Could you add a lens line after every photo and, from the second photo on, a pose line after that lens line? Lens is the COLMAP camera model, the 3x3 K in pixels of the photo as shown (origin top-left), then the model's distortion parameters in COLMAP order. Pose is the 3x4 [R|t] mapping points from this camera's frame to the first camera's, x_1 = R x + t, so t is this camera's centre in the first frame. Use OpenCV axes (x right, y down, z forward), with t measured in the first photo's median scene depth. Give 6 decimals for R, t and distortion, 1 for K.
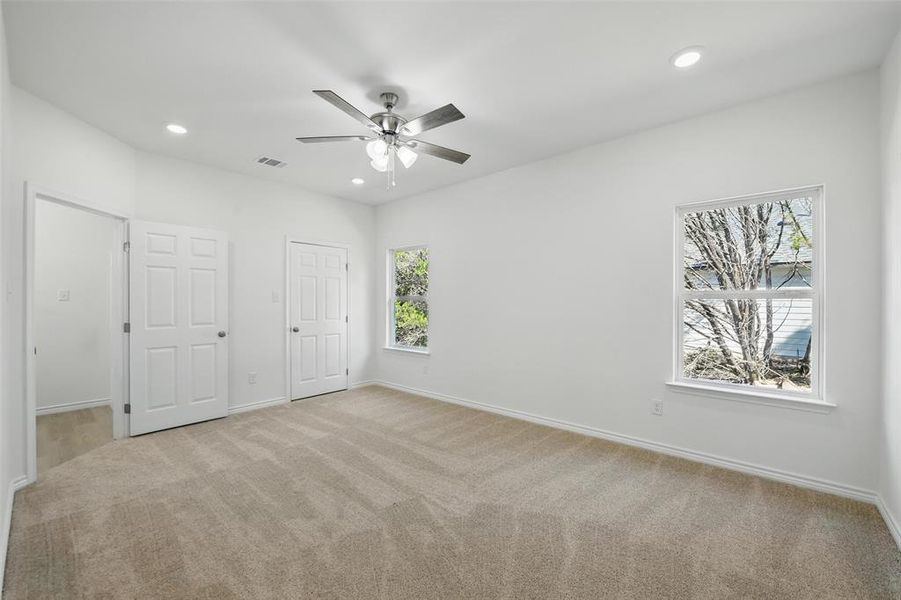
lens RADIAL K [[361.3, 0, 454.5], [0, 361.3, 299.9], [0, 0, 1]] dist [-0.008129, -0.000578]
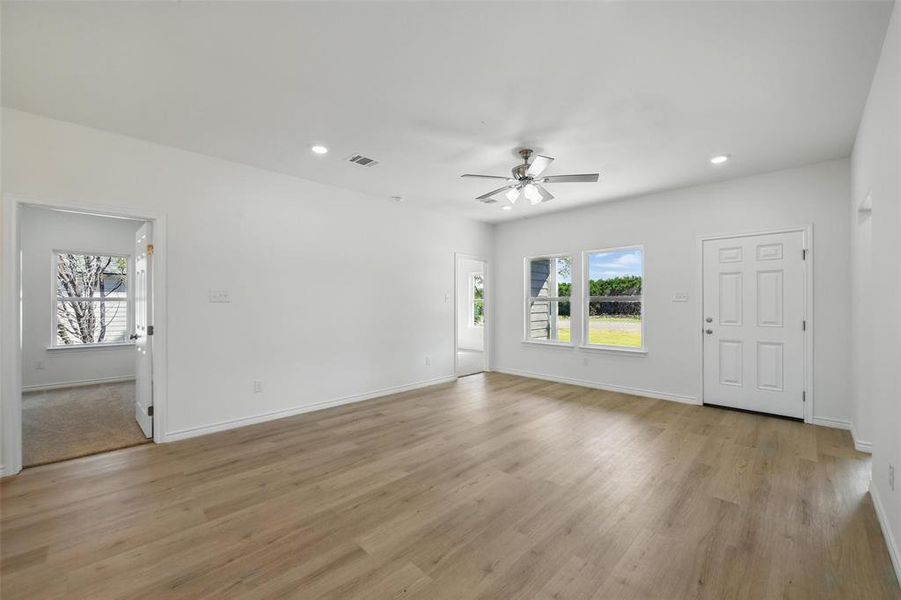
lens RADIAL K [[361.3, 0, 454.5], [0, 361.3, 299.9], [0, 0, 1]] dist [-0.008129, -0.000578]
pose [[0.068654, 0.007765, 0.997610, -0.557086], [-0.001016, 0.999970, -0.007714, -0.000974], [-0.997640, -0.000484, 0.068660, -0.611320]]
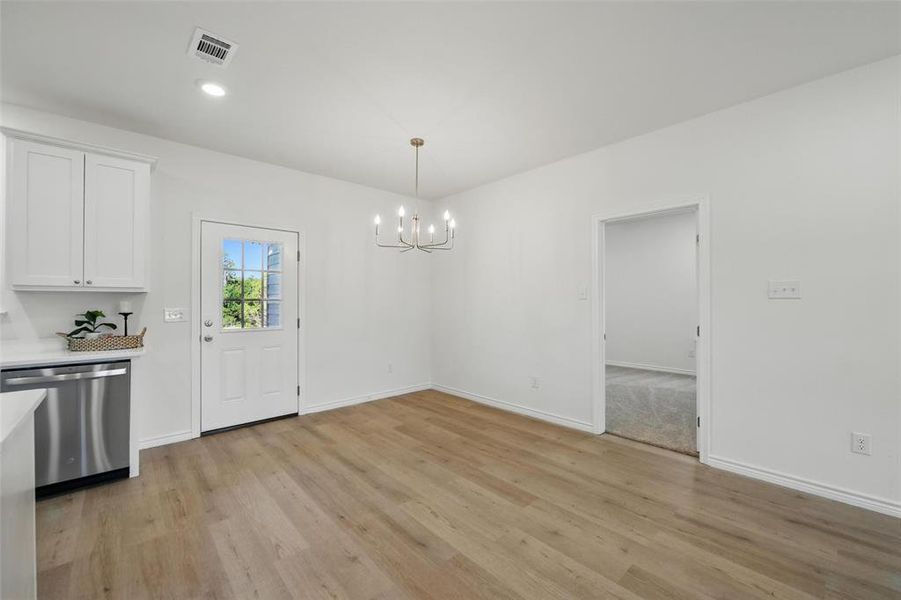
lens RADIAL K [[361.3, 0, 454.5], [0, 361.3, 299.9], [0, 0, 1]] dist [-0.008129, -0.000578]
pose [[0.993932, -0.001306, -0.109990, -0.288257], [0.001304, 0.999999, -0.000090, -0.000442], [0.109990, -0.000054, 0.993933, -0.631639]]
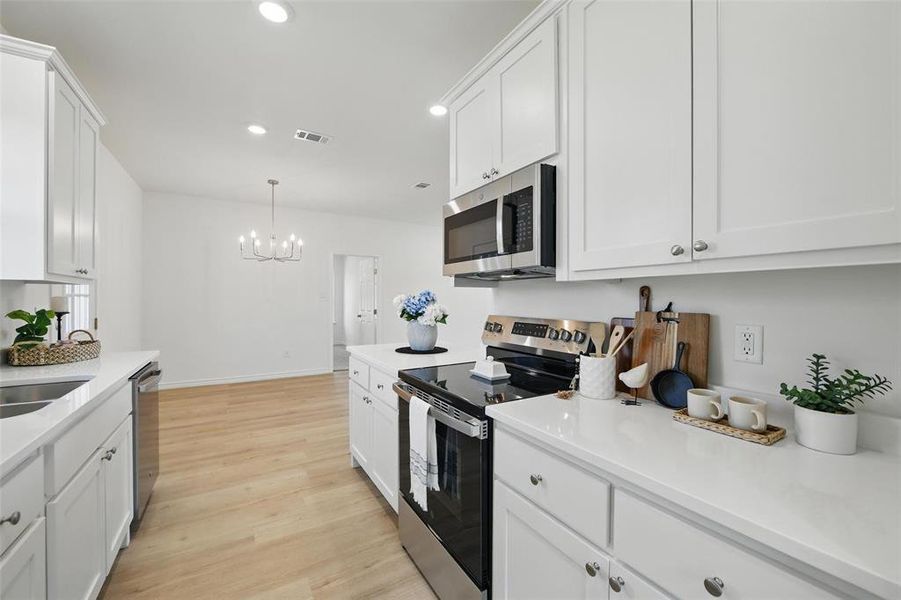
lens RADIAL K [[364.1, 0, 450.3], [0, 364.1, 298.3], [0, 0, 1]] dist [-0.003413, -0.000611]
pose [[0.315619, 0.002686, 0.948882, -1.082671], [-0.006106, 0.999981, -0.000799, 0.001027], [-0.948866, -0.005542, 0.315630, -0.690801]]
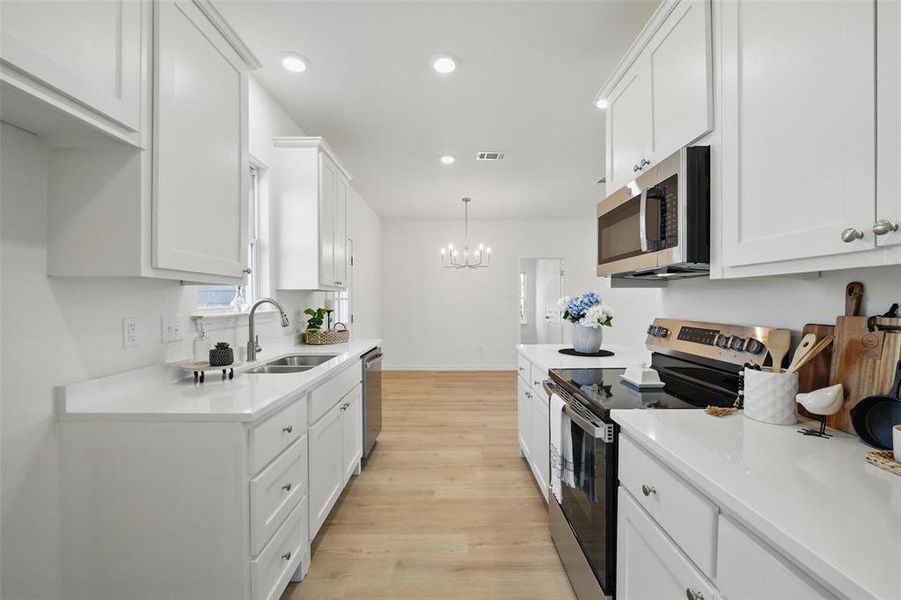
lens RADIAL K [[364.6, 0, 453.1], [0, 364.6, 302.0], [0, 0, 1]] dist [-0.001567, -0.000141]
pose [[0.755815, -0.003182, 0.654778, -1.078911], [-0.001259, 0.999979, 0.006313, 0.000856], [-0.654785, -0.005595, 0.755795, -0.748085]]
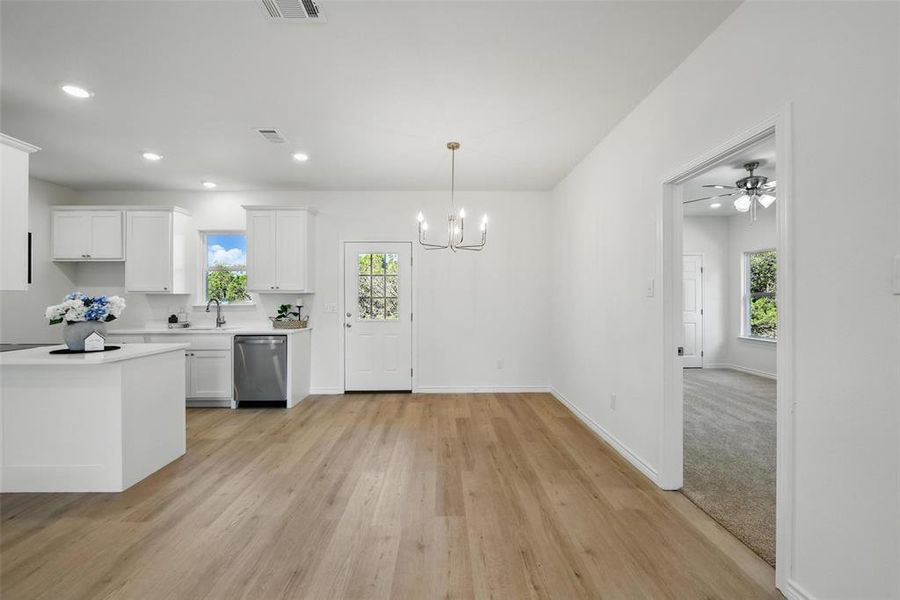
lens RADIAL K [[363.7, 0, 449.8], [0, 363.7, 298.3], [0, 0, 1]] dist [-0.003413, -0.000611]
pose [[0.670153, -0.000184, -0.742223, 0.048960], [0.004079, 0.999986, 0.003435, -0.001817], [0.742212, -0.005330, 0.670144, -0.467478]]
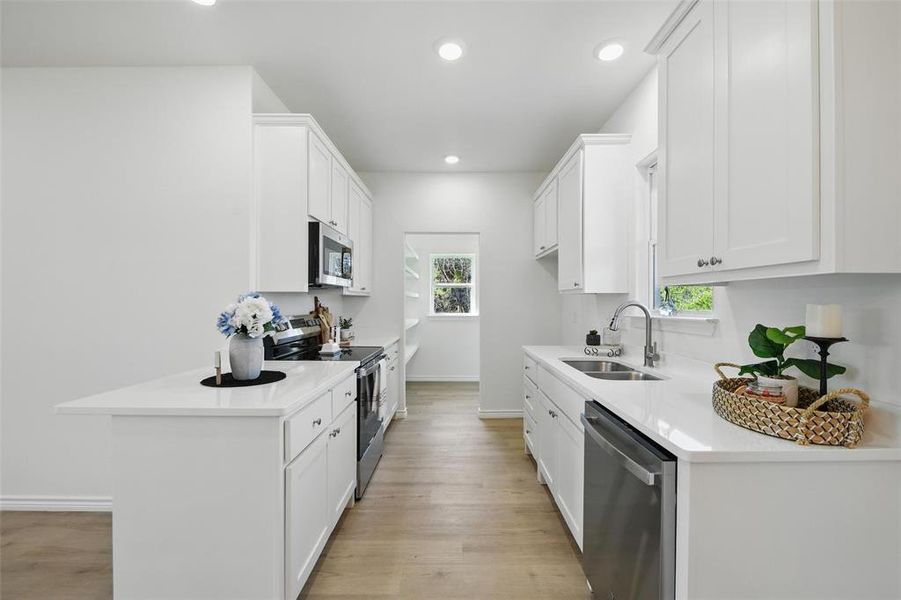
lens RADIAL K [[364.1, 0, 450.3], [0, 364.1, 298.3], [0, 0, 1]] dist [-0.003413, -0.000611]
pose [[-0.763022, -0.005323, -0.646350, -0.565734], [-0.000958, 0.999974, -0.007104, -0.001000], [0.646372, -0.004801, -0.763008, -0.134260]]
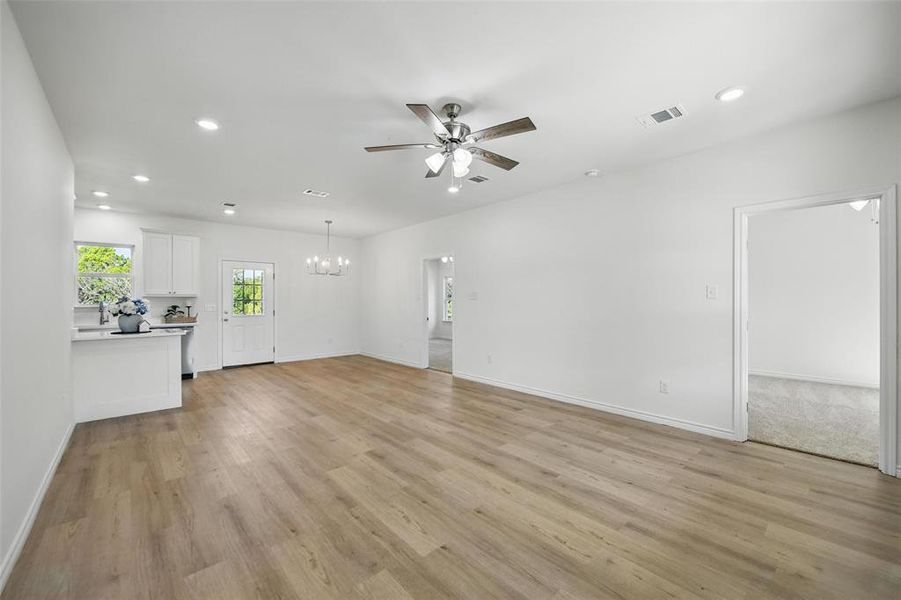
lens RADIAL K [[361.3, 0, 454.5], [0, 361.3, 299.9], [0, 0, 1]] dist [-0.008129, -0.000578]
pose [[0.991986, -0.002420, -0.126326, 0.159972], [0.002799, 0.999992, 0.002819, -0.003498], [0.126318, -0.003150, 0.991985, -1.193732]]
